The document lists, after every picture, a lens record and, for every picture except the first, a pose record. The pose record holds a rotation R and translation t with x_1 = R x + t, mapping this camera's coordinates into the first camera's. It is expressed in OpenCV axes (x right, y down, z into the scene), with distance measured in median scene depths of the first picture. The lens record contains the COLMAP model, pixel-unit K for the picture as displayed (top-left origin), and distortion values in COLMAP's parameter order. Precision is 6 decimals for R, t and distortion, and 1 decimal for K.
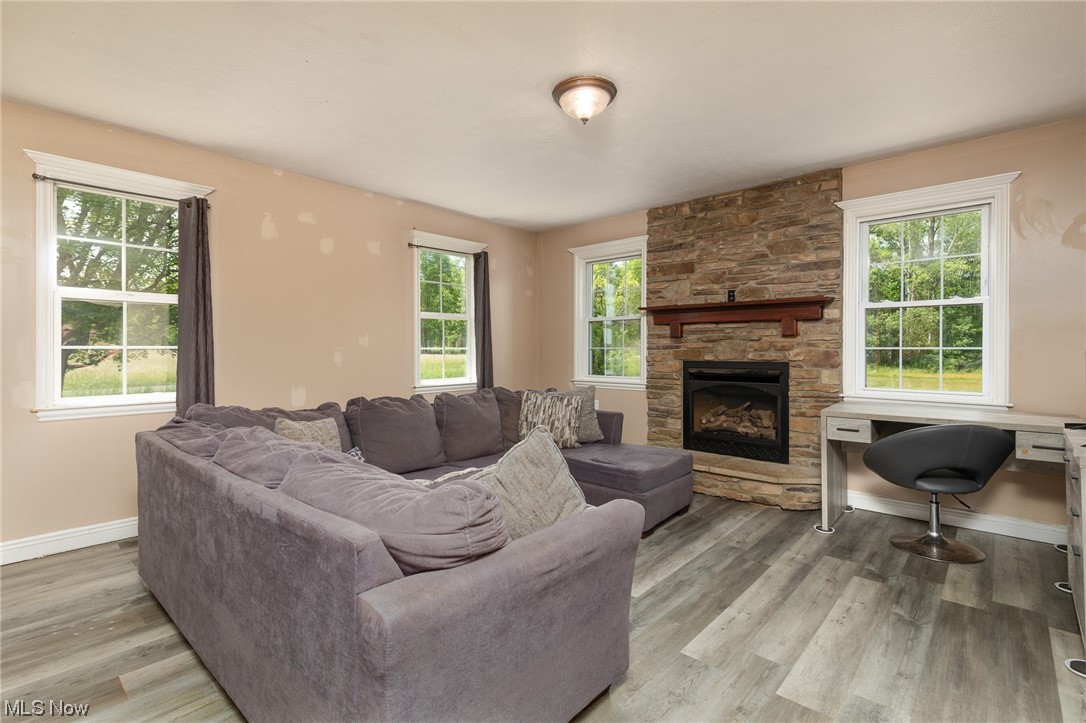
lens RADIAL K [[500.4, 0, 543.2], [0, 500.4, 349.1], [0, 0, 1]] dist [0.008287, -0.001804]
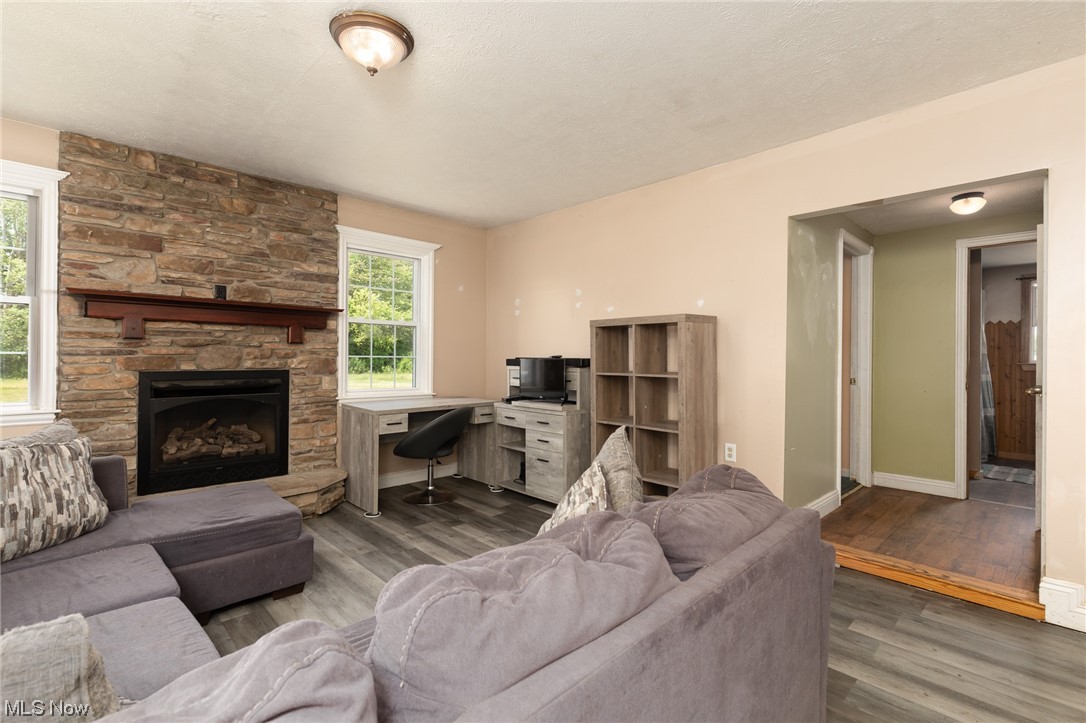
lens RADIAL K [[500.4, 0, 542.5], [0, 500.4, 358.6], [0, 0, 1]] dist [0.008287, -0.001804]
pose [[0.065174, 0.001826, 0.997872, -0.449471], [-0.006890, 0.999975, -0.001380, 0.001658], [-0.997850, -0.006785, 0.065185, 0.435171]]
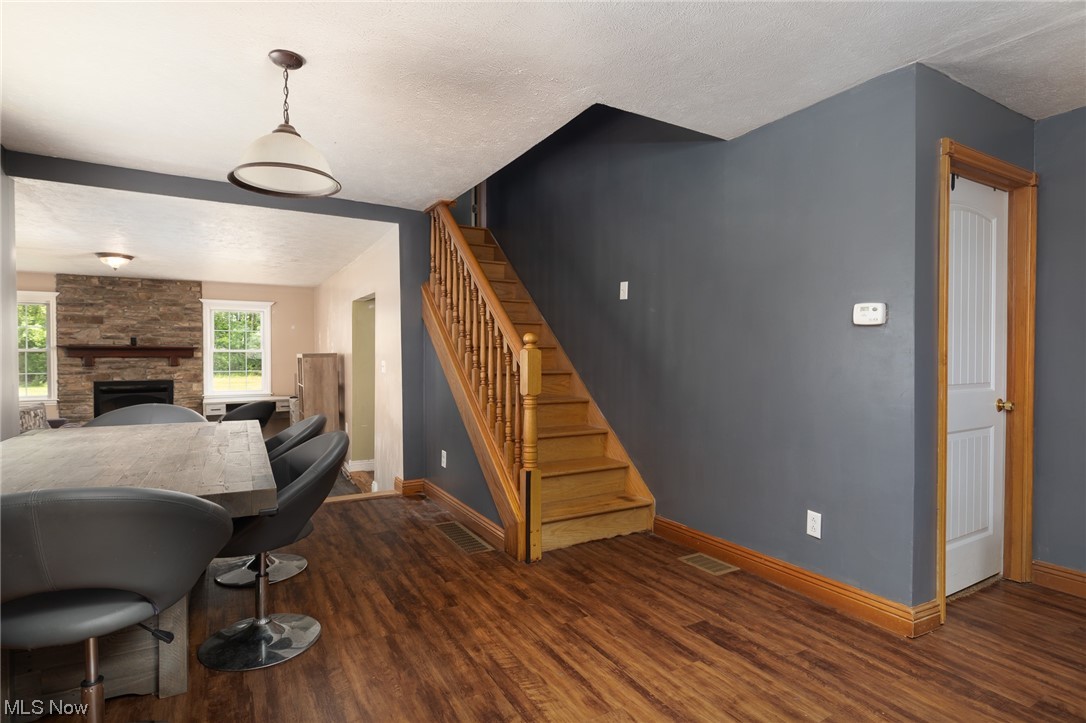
lens RADIAL K [[559.6, 0, 551.4], [0, 559.6, 364.8], [0, 0, 1]] dist [-0.004421, 0.001186]
pose [[0.300193, -0.020002, 0.953669, -1.020546], [-0.000853, 0.999774, 0.021237, -0.072876], [-0.953878, -0.007189, 0.300108, -0.910428]]
